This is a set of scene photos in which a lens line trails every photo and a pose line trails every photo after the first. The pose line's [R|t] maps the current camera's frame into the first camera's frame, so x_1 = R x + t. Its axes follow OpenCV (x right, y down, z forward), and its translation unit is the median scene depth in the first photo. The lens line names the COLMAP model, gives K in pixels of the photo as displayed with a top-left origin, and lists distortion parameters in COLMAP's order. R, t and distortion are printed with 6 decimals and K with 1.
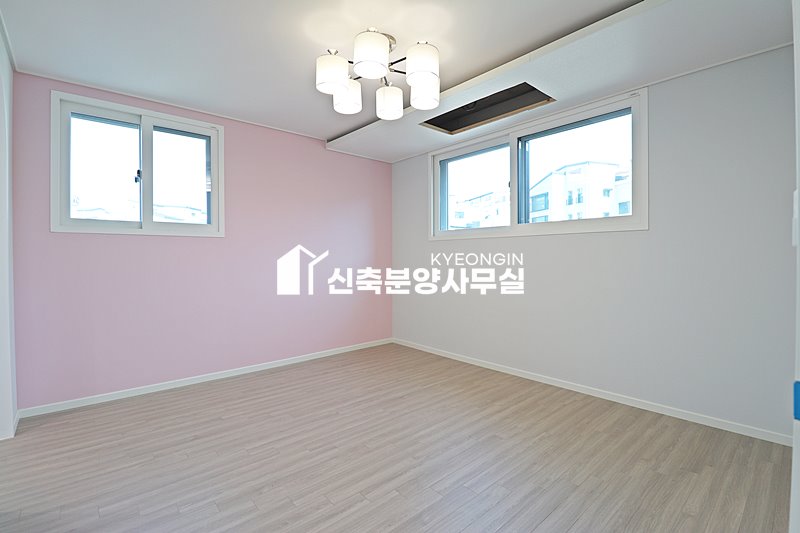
lens RADIAL K [[373.0, 0, 397.6], [0, 373.0, 262.0], [0, 0, 1]] dist [-0.007681, -0.009461]
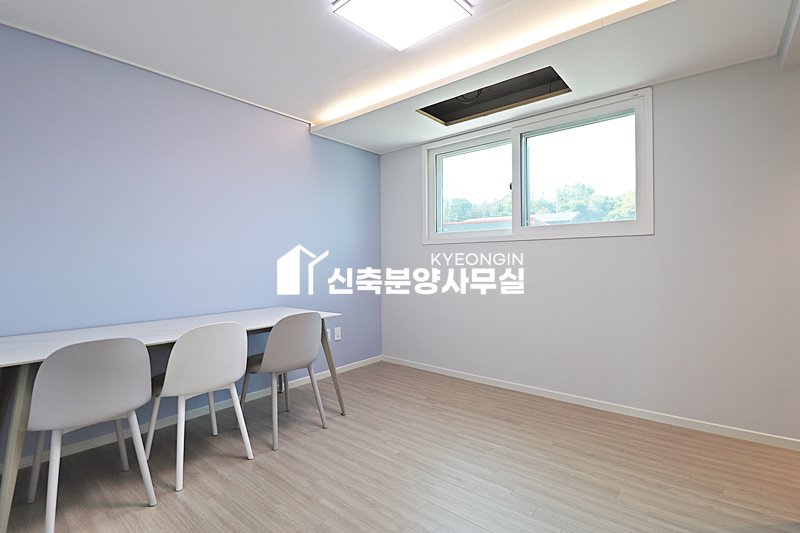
lens RADIAL K [[373.0, 0, 403.6], [0, 373.0, 267.9], [0, 0, 1]] dist [-0.007681, -0.009461]
pose [[0.985278, -0.002031, 0.170947, -0.118297], [0.002241, 0.999997, -0.001033, 0.000086], [-0.170944, 0.001401, 0.985280, 0.138462]]
